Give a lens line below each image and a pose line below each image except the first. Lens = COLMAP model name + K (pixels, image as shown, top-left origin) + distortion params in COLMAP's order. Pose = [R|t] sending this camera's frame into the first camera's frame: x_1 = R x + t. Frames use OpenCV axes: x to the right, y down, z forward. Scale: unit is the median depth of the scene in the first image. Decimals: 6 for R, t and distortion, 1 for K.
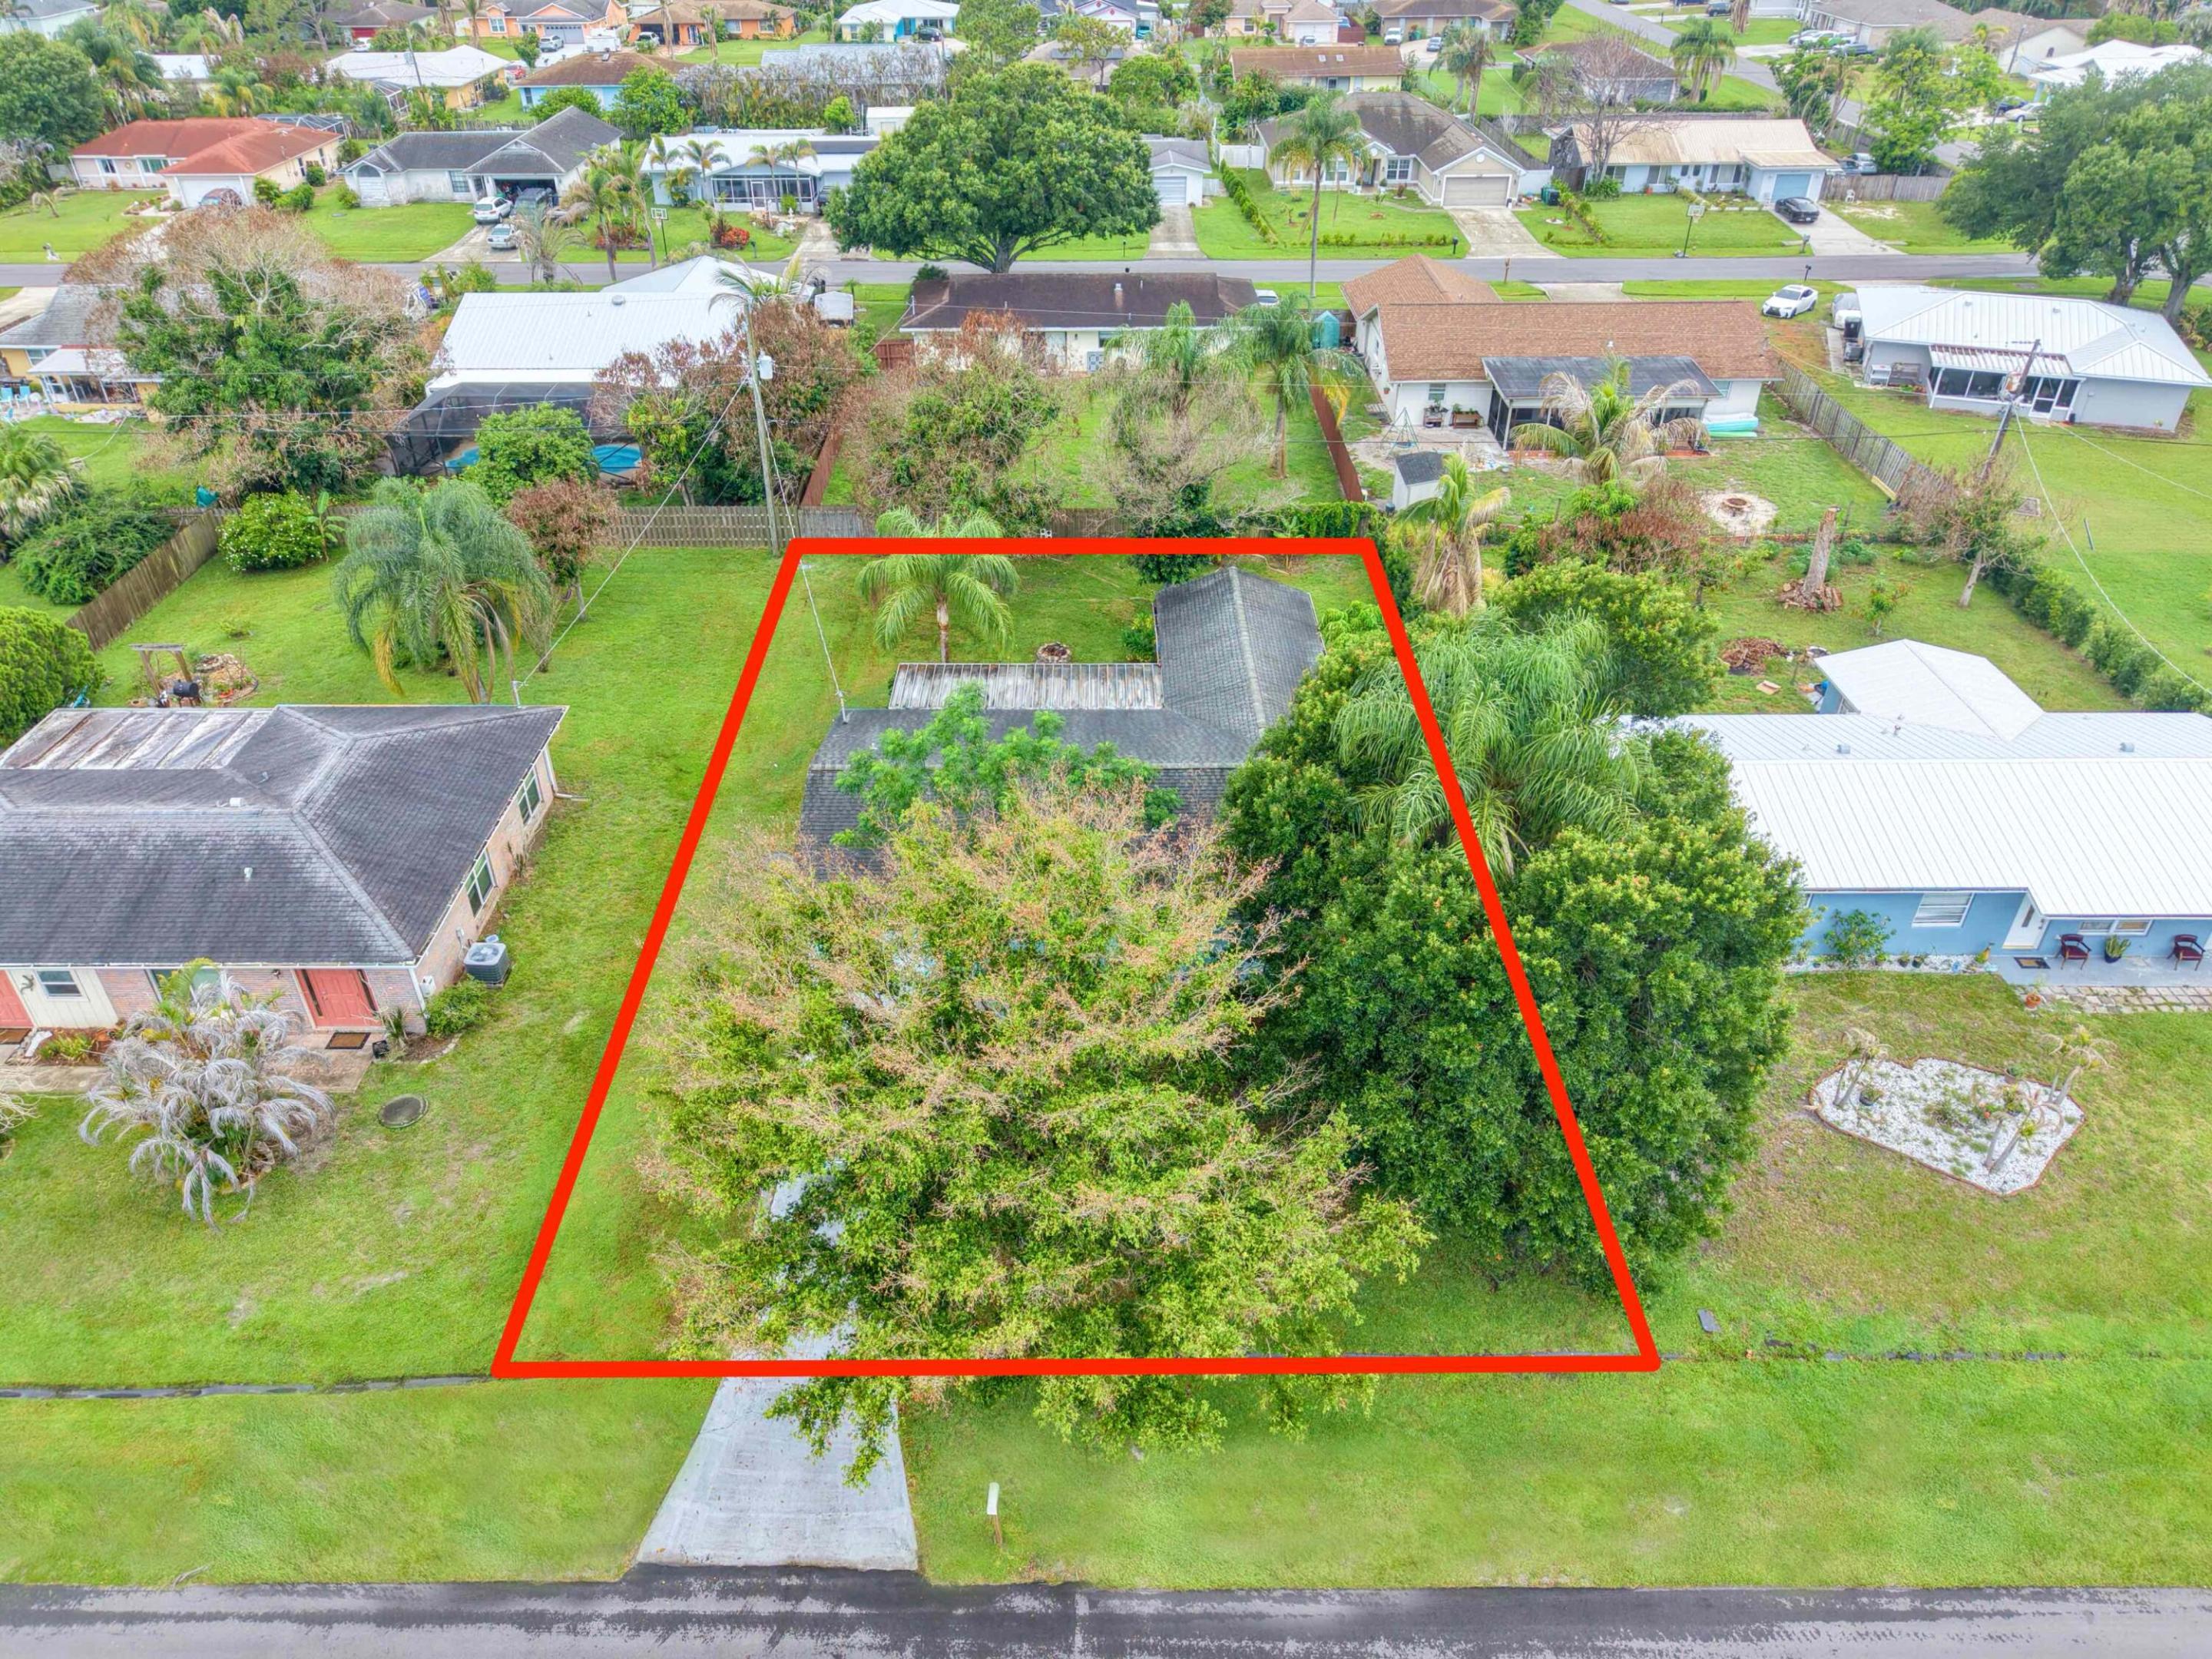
lens RADIAL K [[1517.1, 0, 1106.0], [0, 1517.1, 829.5], [0, 0, 1]] dist [0.002928, -0.002217]
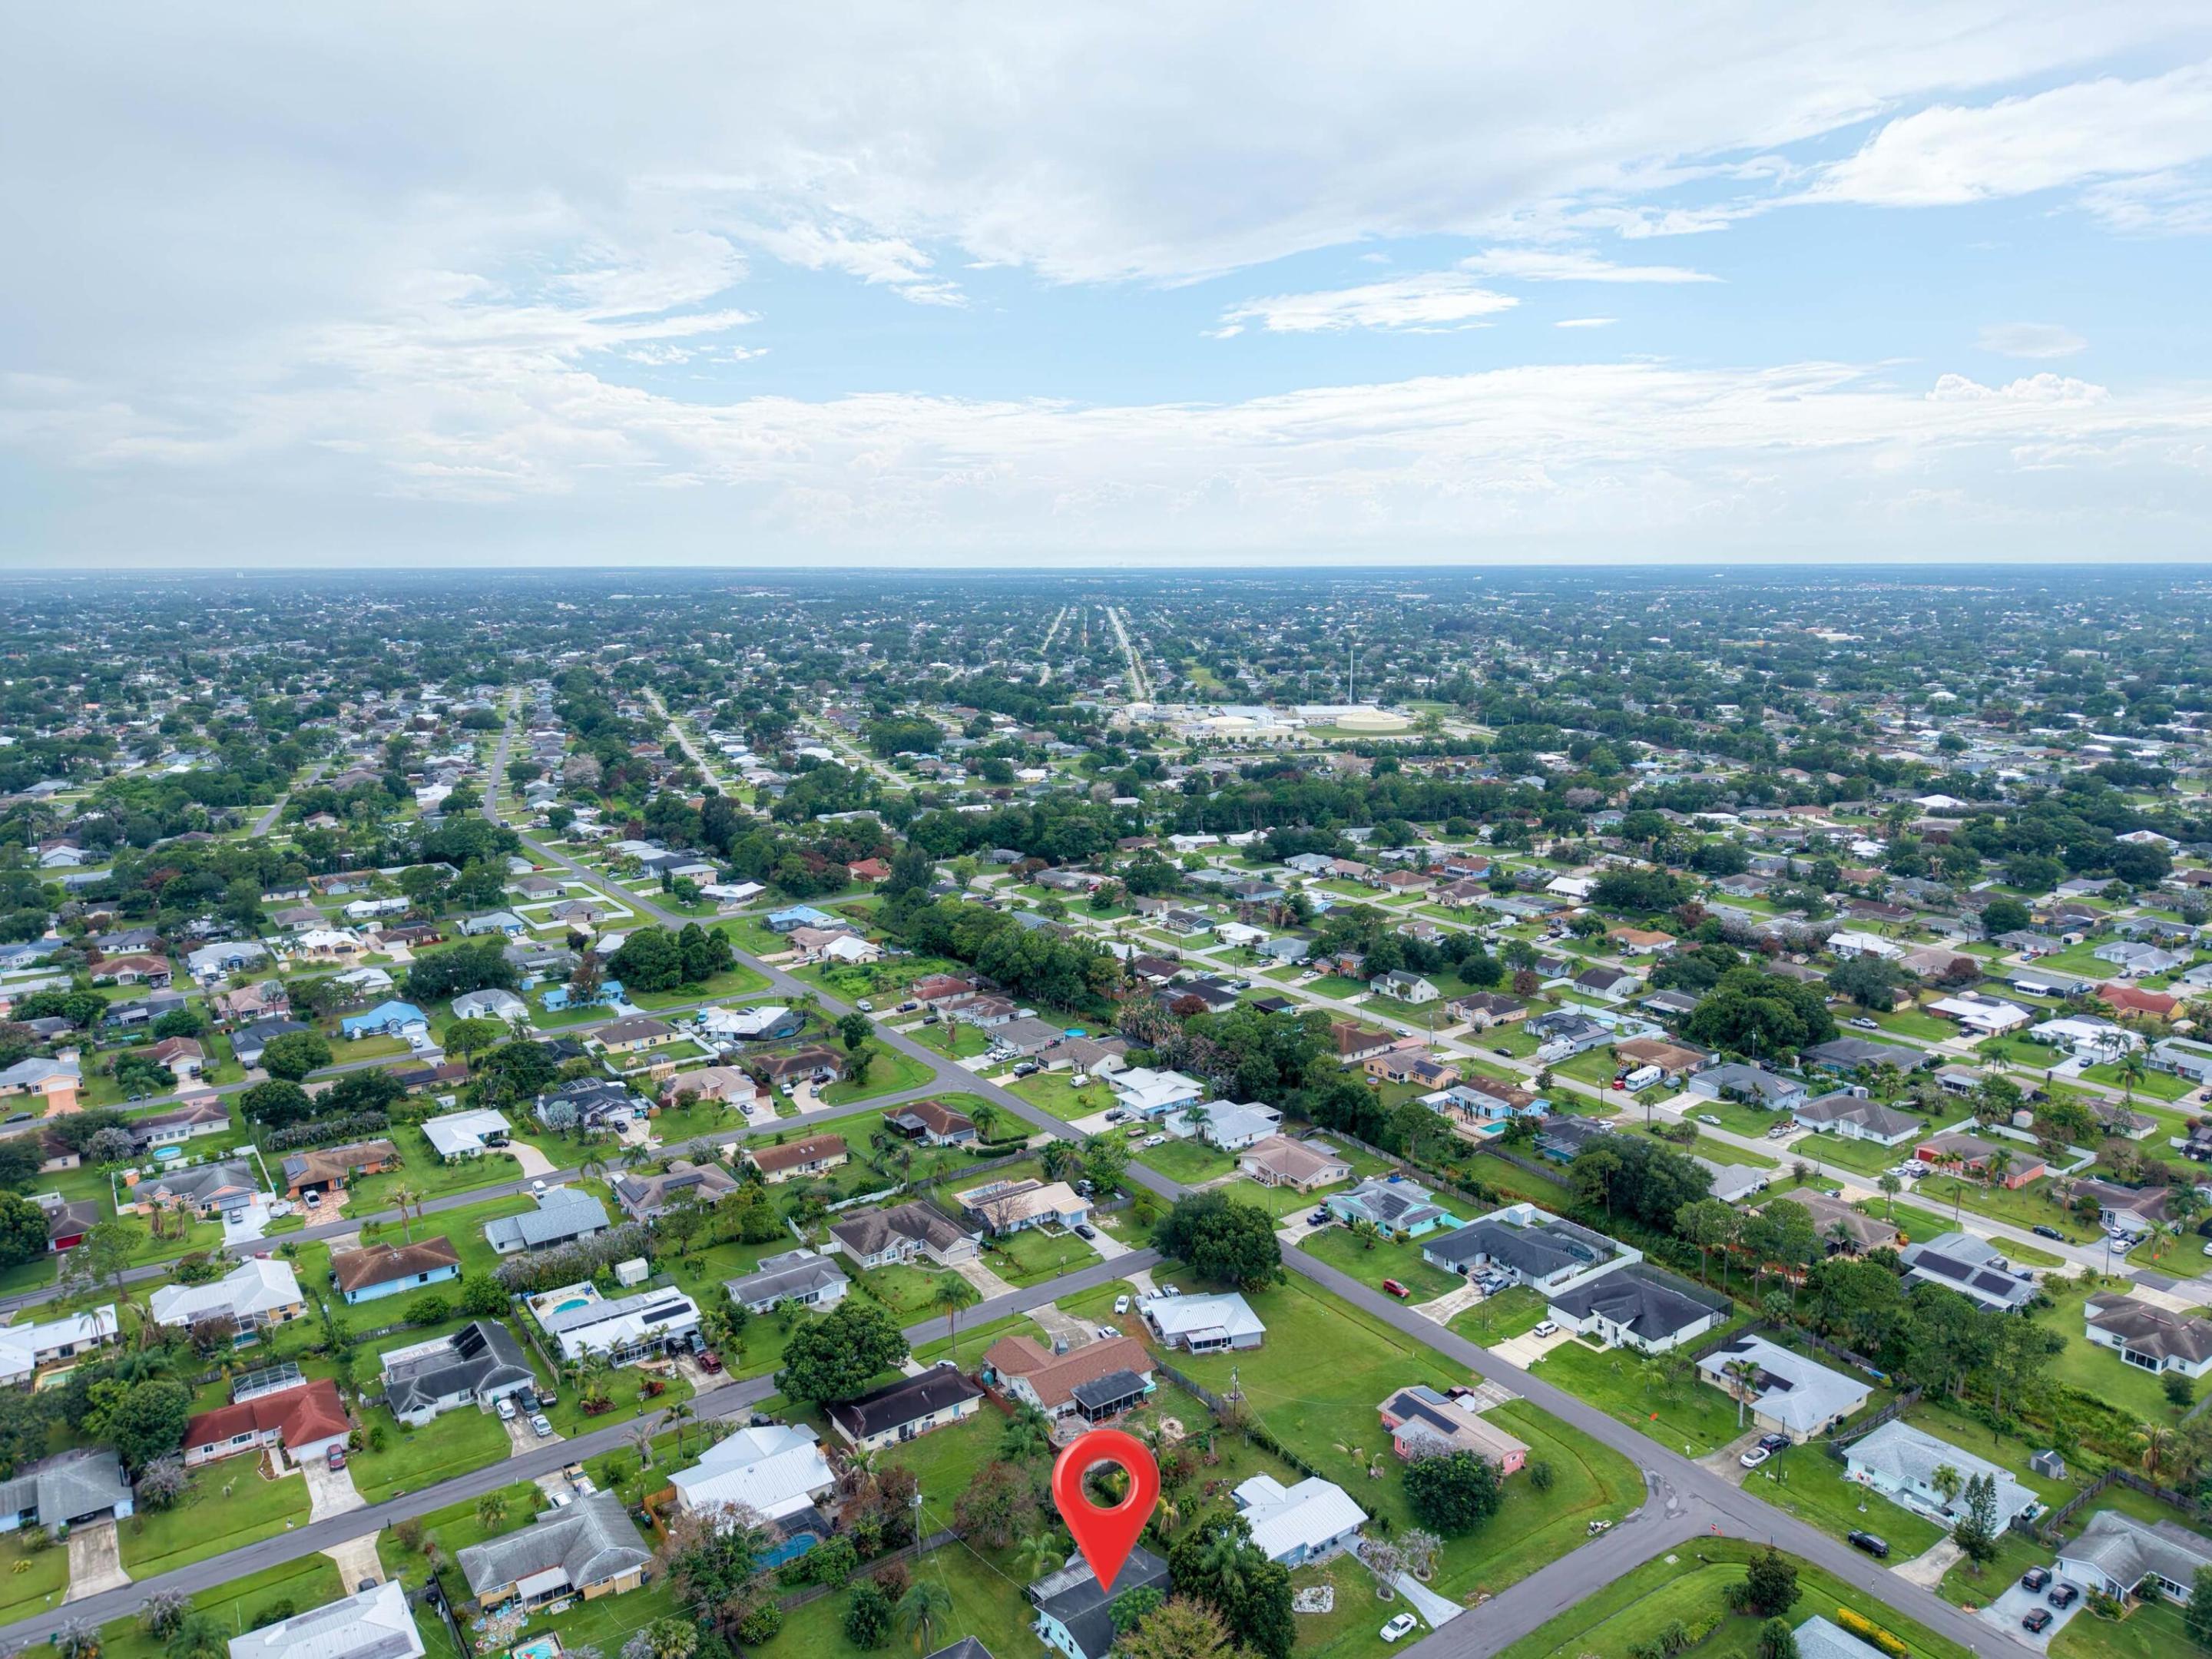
lens RADIAL K [[1517.1, 0, 1106.0], [0, 1517.1, 829.5], [0, 0, 1]] dist [0.002928, -0.002217]
pose [[0.817910, -0.105944, 0.565508, -3.184460], [0.320858, 0.899855, -0.295483, -1.040715], [-0.477571, 0.423127, 0.769994, -4.464844]]
